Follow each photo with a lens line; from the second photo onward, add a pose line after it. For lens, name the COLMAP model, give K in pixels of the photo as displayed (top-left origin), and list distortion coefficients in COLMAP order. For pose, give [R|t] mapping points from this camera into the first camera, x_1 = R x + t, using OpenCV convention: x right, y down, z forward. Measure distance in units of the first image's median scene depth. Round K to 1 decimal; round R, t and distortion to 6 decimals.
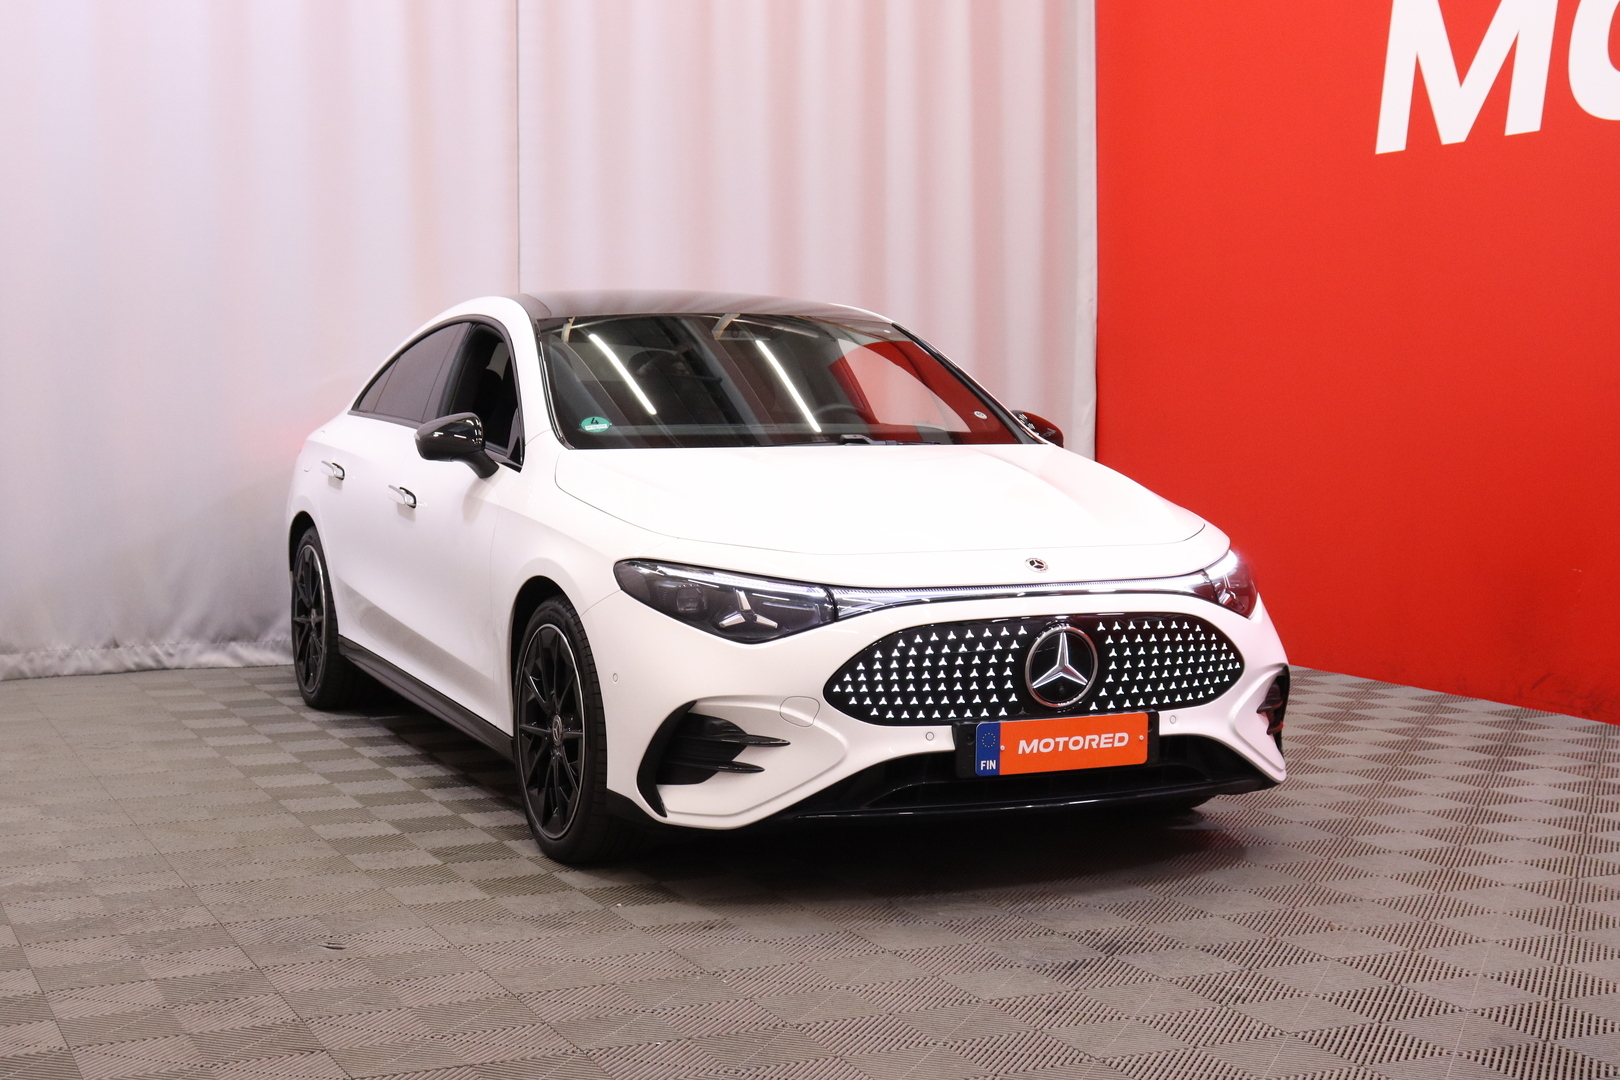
lens RADIAL K [[2345.0, 0, 810.0], [0, 2345.0, 540.0], [0, 0, 1]] dist [0.002635, 0.027829]
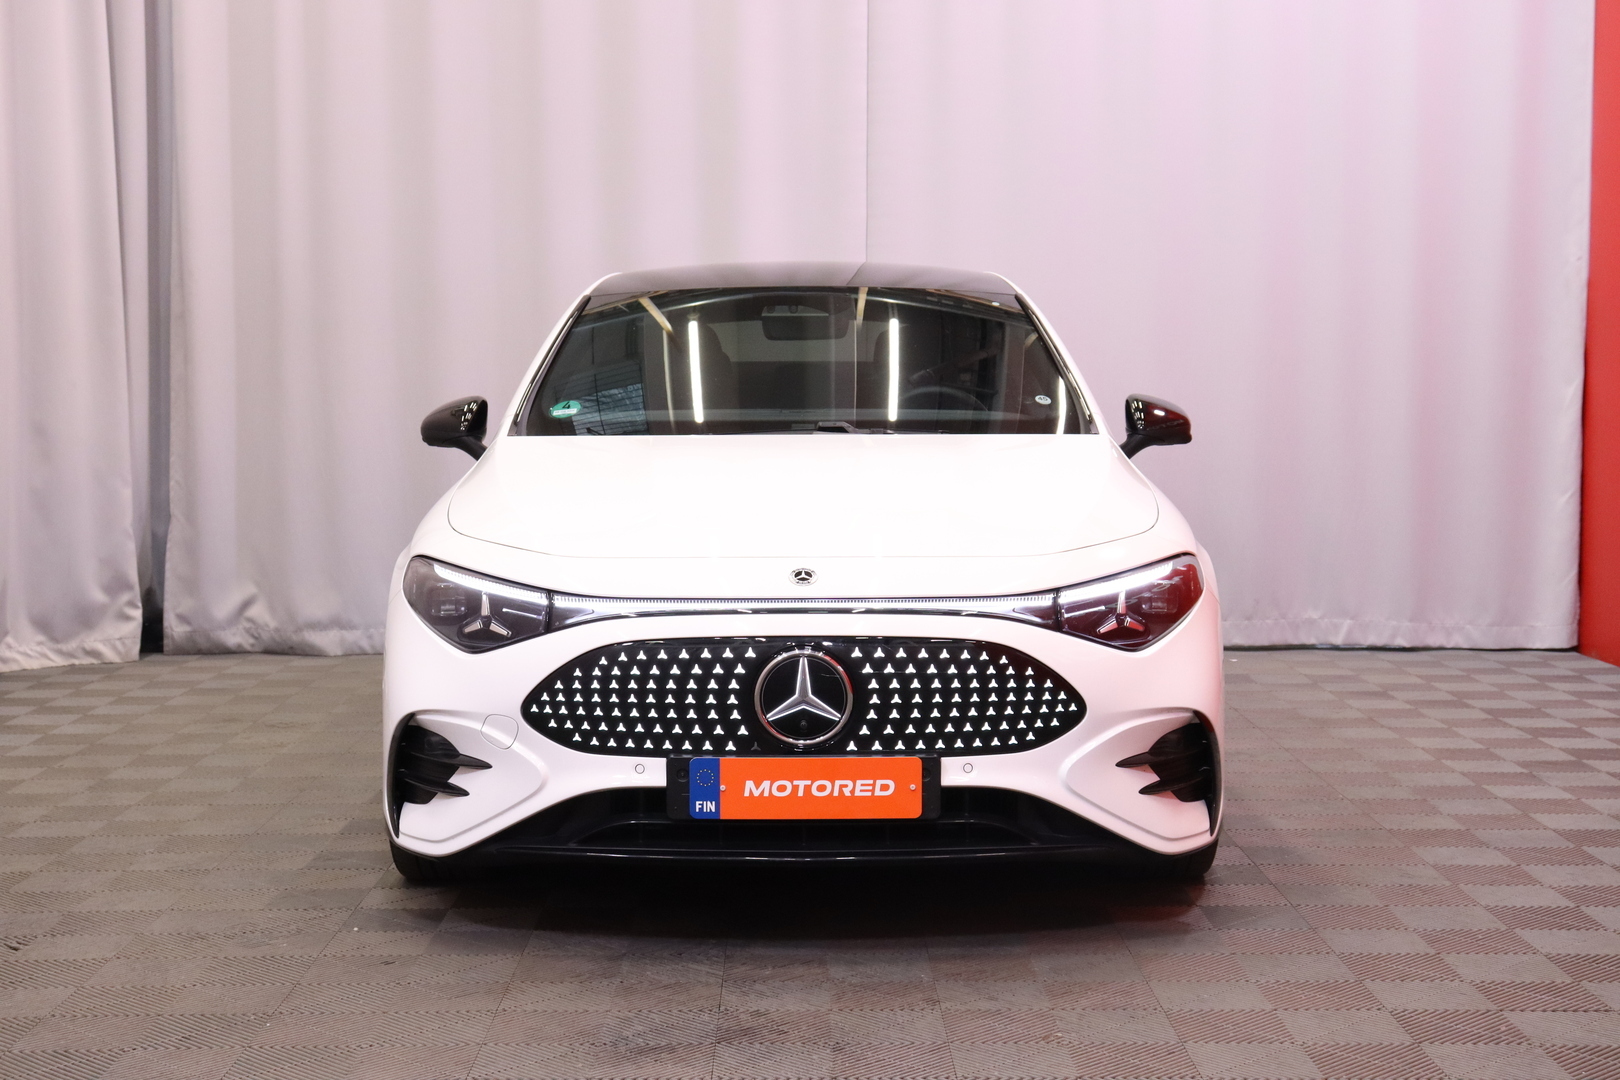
lens RADIAL K [[2449.8, 0, 810.0], [0, 2449.8, 540.0], [0, 0, 1]] dist [0.054808, 0.049286]
pose [[0.912388, 0.027470, -0.408404, 0.472658], [-0.024714, 0.999622, 0.012023, -0.013816], [0.408580, -0.000876, 0.912722, 0.190231]]
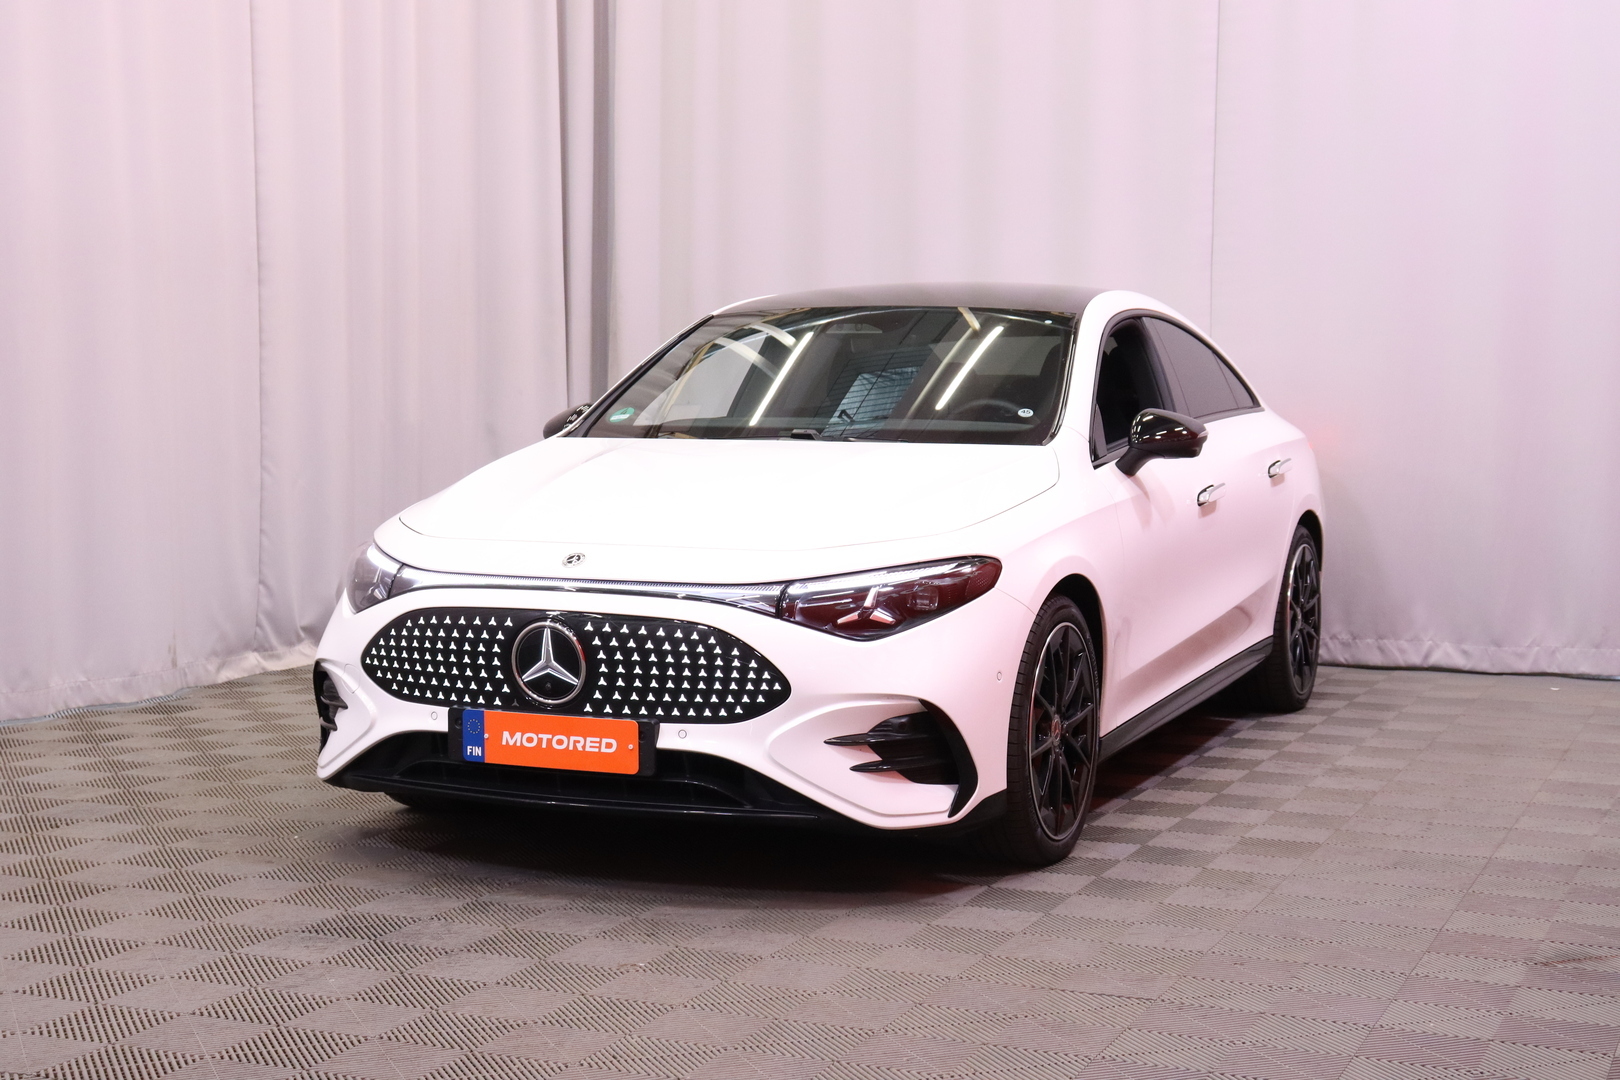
lens RADIAL K [[2431.3, 0, 762.3], [0, 2431.3, 540.1], [0, 0, 1]] dist [0.034644, 0.036306]
pose [[0.662420, 0.055650, -0.747063, 0.932783], [-0.055410, 0.998145, 0.025221, -0.028501], [0.747080, 0.024688, 0.664275, 0.386843]]
